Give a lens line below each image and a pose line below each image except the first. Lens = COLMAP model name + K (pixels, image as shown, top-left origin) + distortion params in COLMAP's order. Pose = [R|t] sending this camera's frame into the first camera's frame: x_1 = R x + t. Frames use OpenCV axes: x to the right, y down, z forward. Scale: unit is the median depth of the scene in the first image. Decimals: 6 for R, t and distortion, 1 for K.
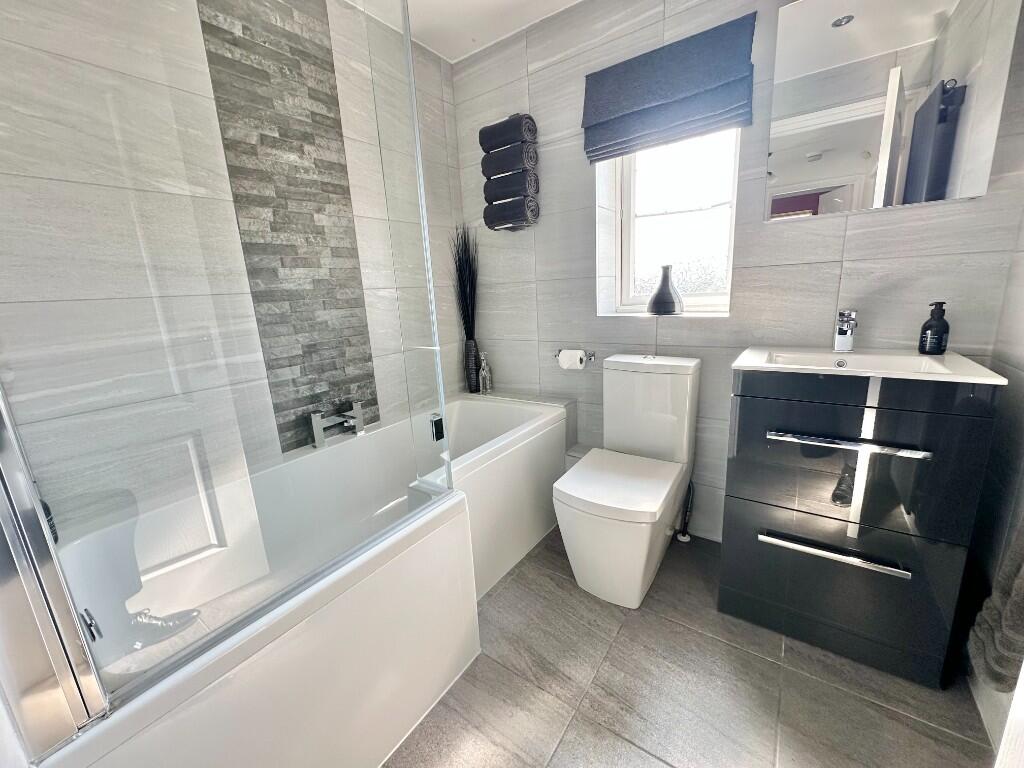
lens RADIAL K [[409.4, 0, 511.4], [0, 409.4, 384.5], [0, 0, 1]] dist [-0.001225, -0.000302]
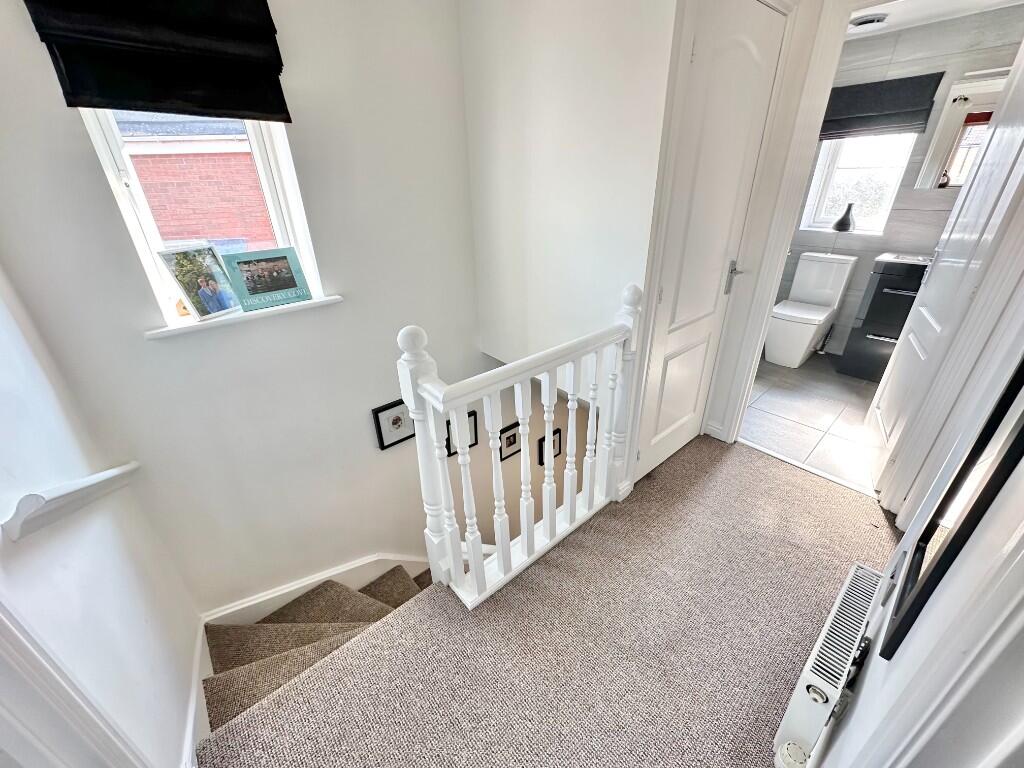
lens RADIAL K [[409.4, 0, 515.9], [0, 409.4, 381.8], [0, 0, 1]] dist [-0.001225, -0.000302]
pose [[0.974961, 0.132013, -0.178953, -0.676385], [-0.085776, 0.965701, 0.245078, 0.168222], [0.205169, -0.223592, 0.952844, -1.275241]]
